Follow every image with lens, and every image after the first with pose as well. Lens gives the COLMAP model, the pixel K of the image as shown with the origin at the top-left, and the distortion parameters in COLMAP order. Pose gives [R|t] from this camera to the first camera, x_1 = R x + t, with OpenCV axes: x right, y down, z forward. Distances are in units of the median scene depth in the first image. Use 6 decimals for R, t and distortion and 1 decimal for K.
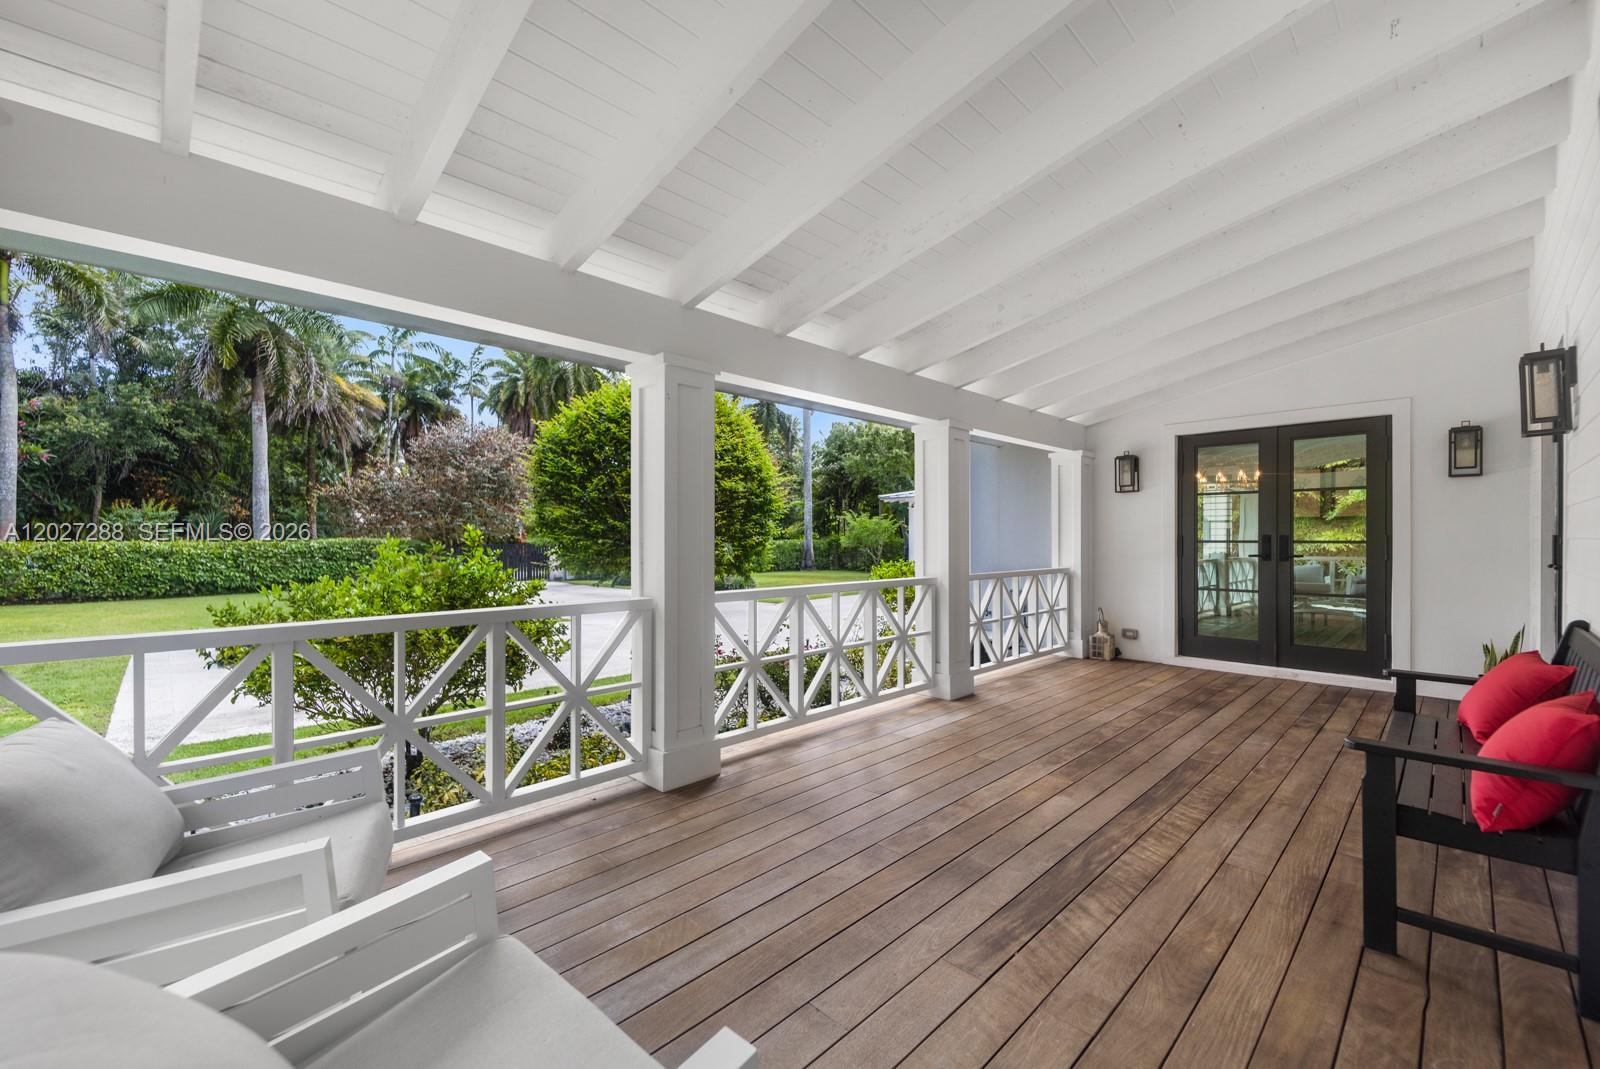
lens RADIAL K [[619.9, 0, 800.0], [0, 619.9, 534.5], [0, 0, 1]] dist [-0.001681, -0.000098]
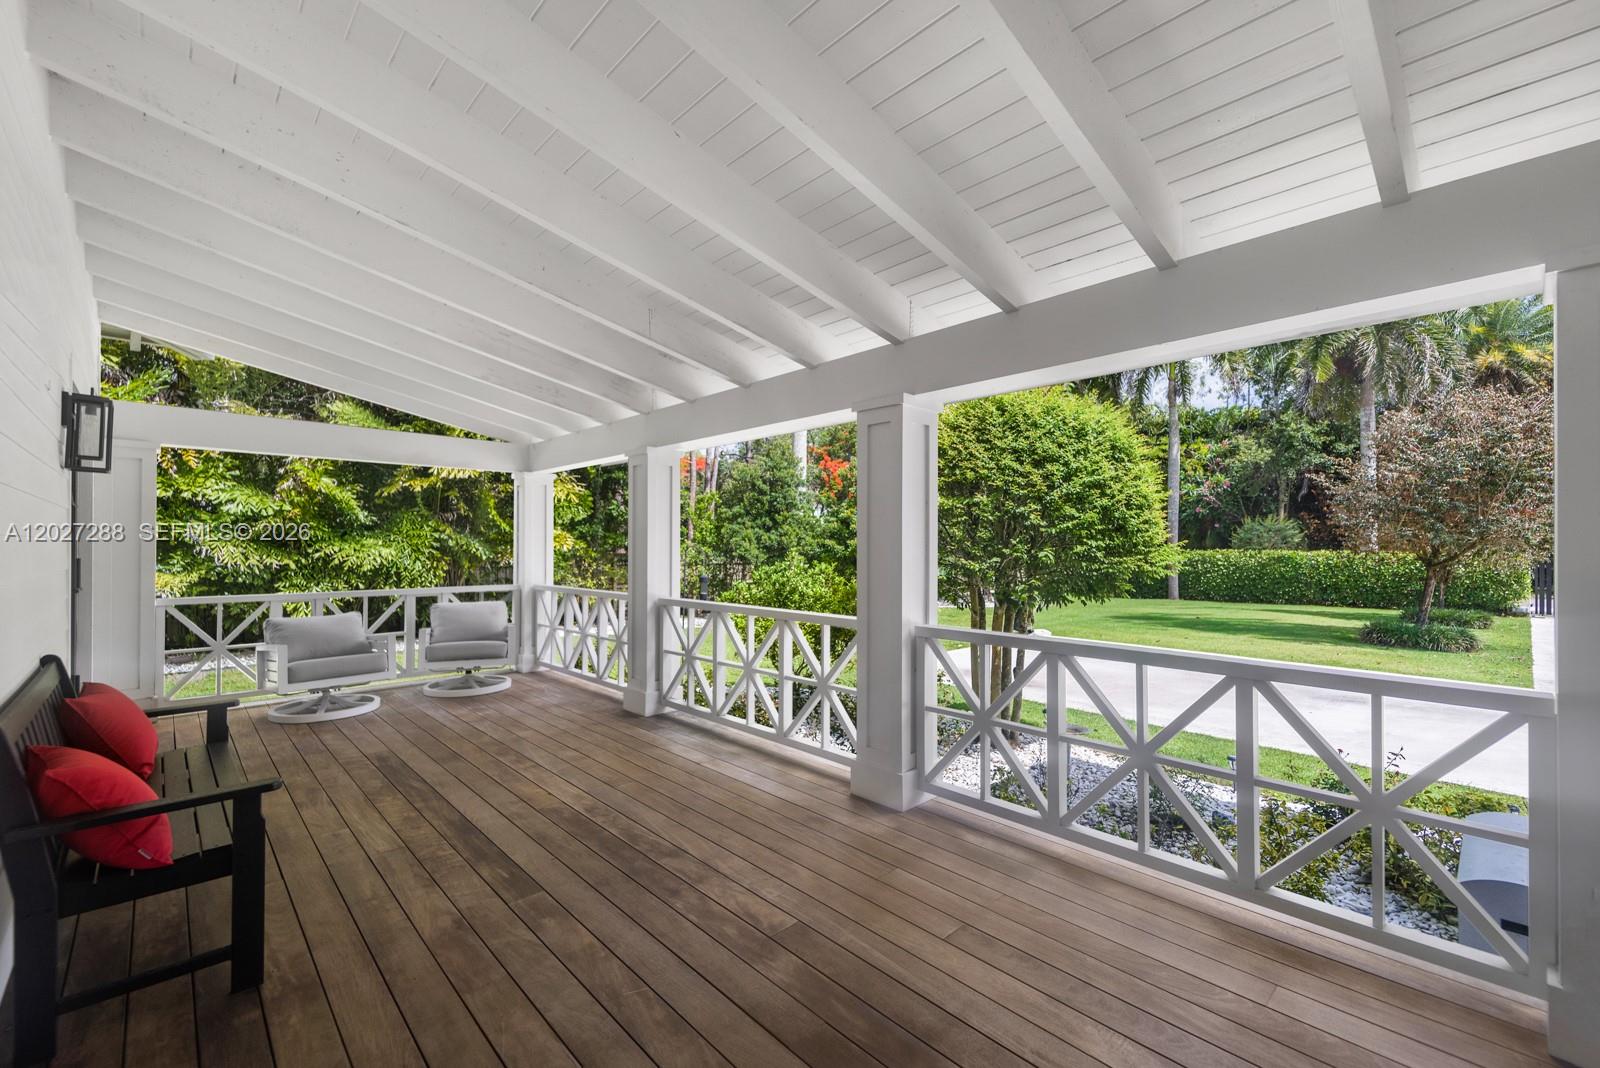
lens RADIAL K [[645.8, 0, 796.7], [0, 645.8, 541.6], [0, 0, 1]] dist [0.030641, -0.017160]
pose [[0.021739, -0.003956, -0.999756, 1.504263], [-0.000640, 0.999992, -0.003970, -0.031028], [0.999763, 0.000727, 0.021736, 1.392991]]
